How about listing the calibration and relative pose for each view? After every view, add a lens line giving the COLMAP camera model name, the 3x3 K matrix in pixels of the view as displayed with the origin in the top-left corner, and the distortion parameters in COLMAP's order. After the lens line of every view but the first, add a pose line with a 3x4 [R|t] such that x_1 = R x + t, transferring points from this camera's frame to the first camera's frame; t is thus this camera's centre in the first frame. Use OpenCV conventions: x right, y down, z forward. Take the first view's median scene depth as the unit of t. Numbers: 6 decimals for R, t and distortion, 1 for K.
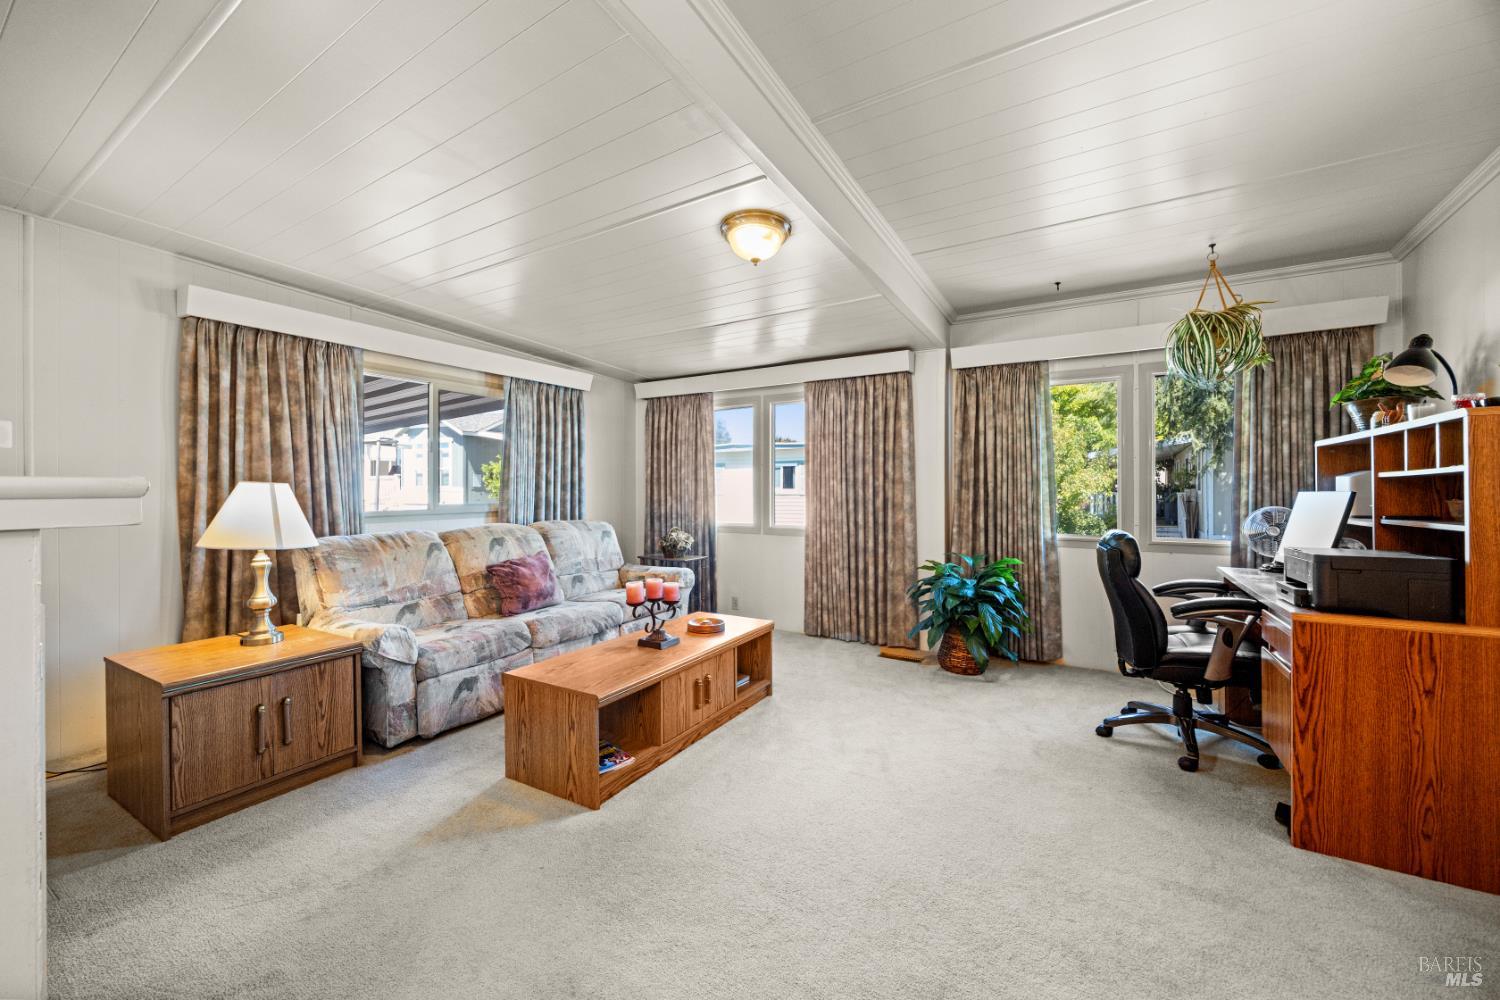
lens RADIAL K [[585.0, 0, 737.8], [0, 585.0, 490.5], [0, 0, 1]] dist [-0.000894, 0.000052]
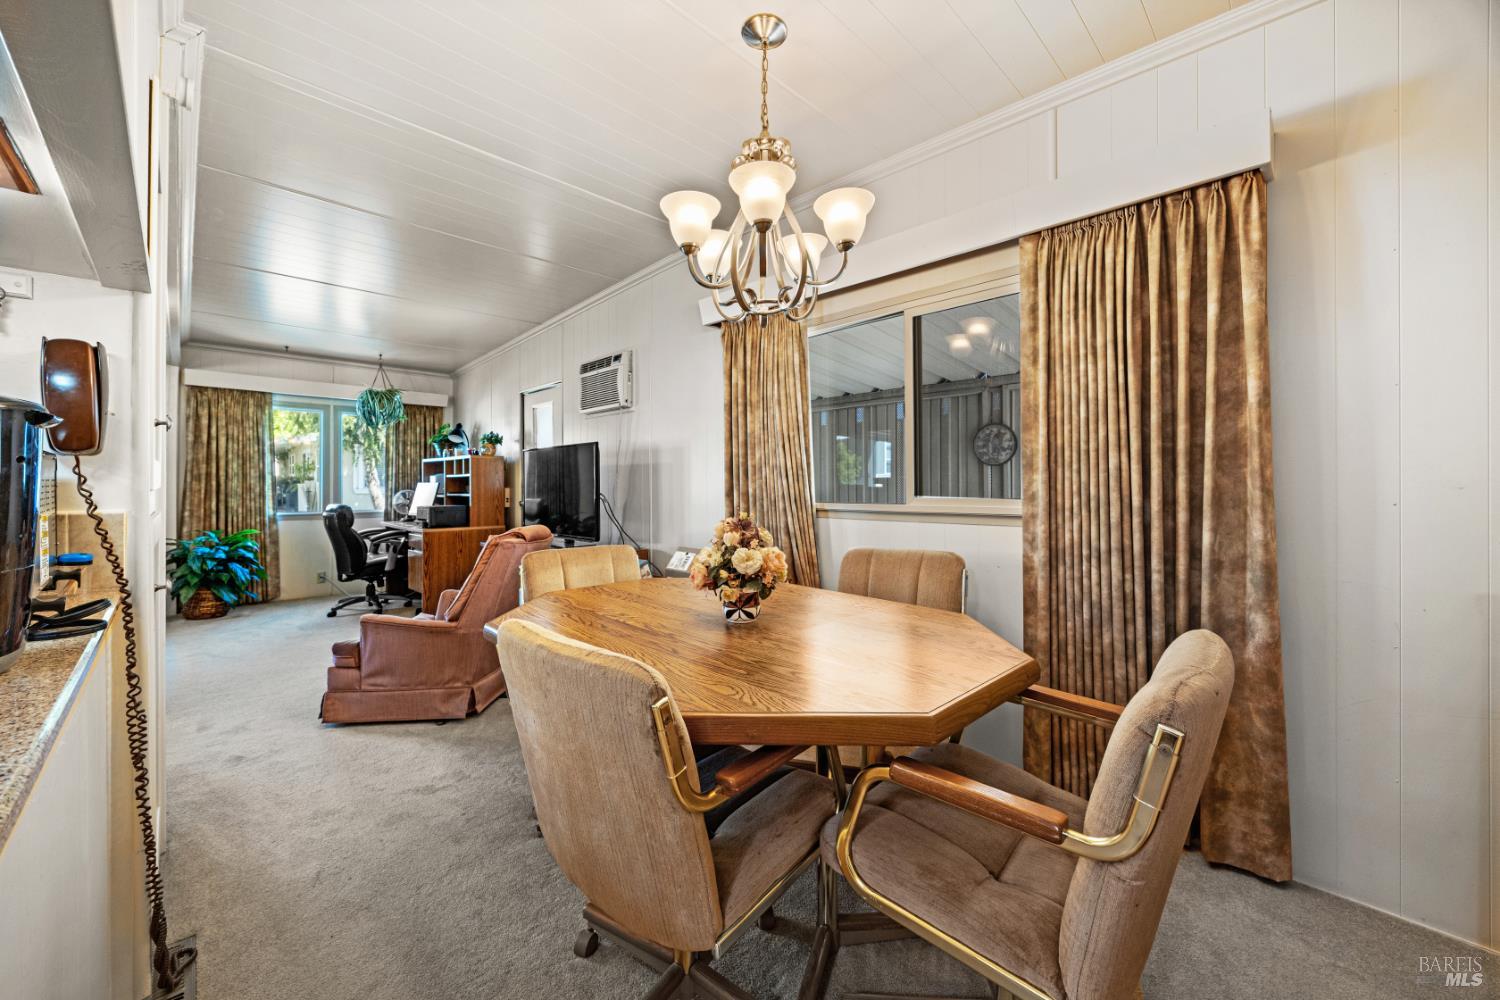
lens RADIAL K [[576.9, 0, 748.2], [0, 576.9, 478.9], [0, 0, 1]] dist [0.000137, 0.000098]
pose [[0.237162, 0.007161, 0.971444, -0.673853], [-0.001923, 0.999974, -0.006902, -0.000671], [-0.971468, -0.000231, 0.237170, -0.568726]]
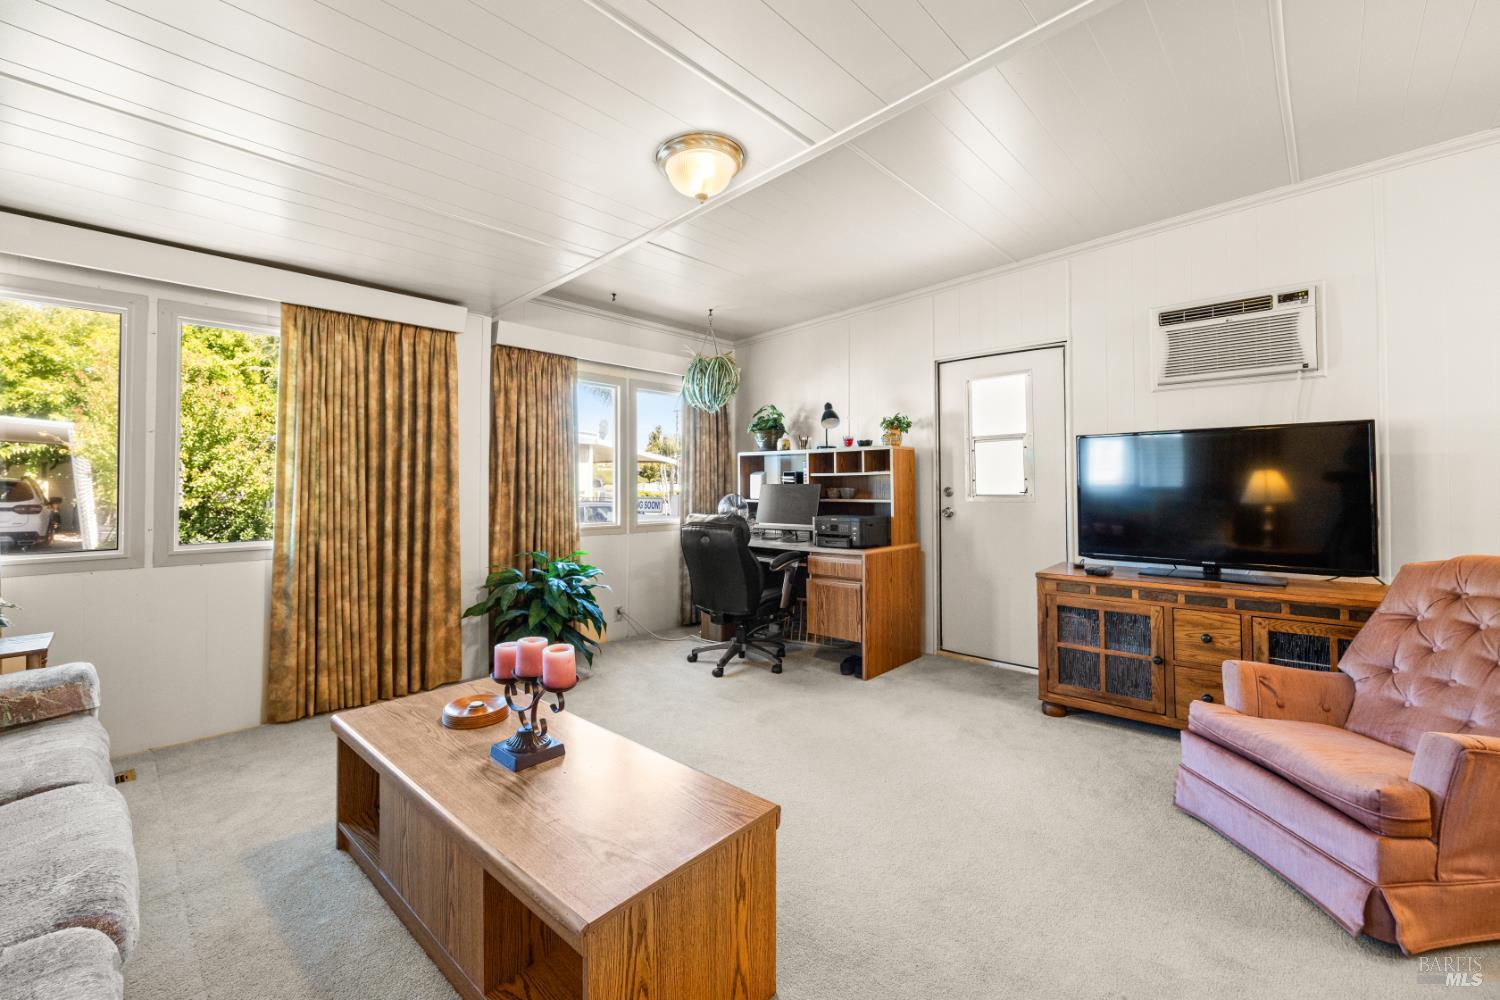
lens RADIAL K [[610.7, 0, 751.4], [0, 610.7, 473.4], [0, 0, 1]] dist [-0.001335, 0.000255]
pose [[0.199616, 0.016778, 0.979730, -0.556189], [-0.001499, 0.999857, -0.016818, 0.001053], [-0.979873, 0.001889, 0.199613, 0.553596]]
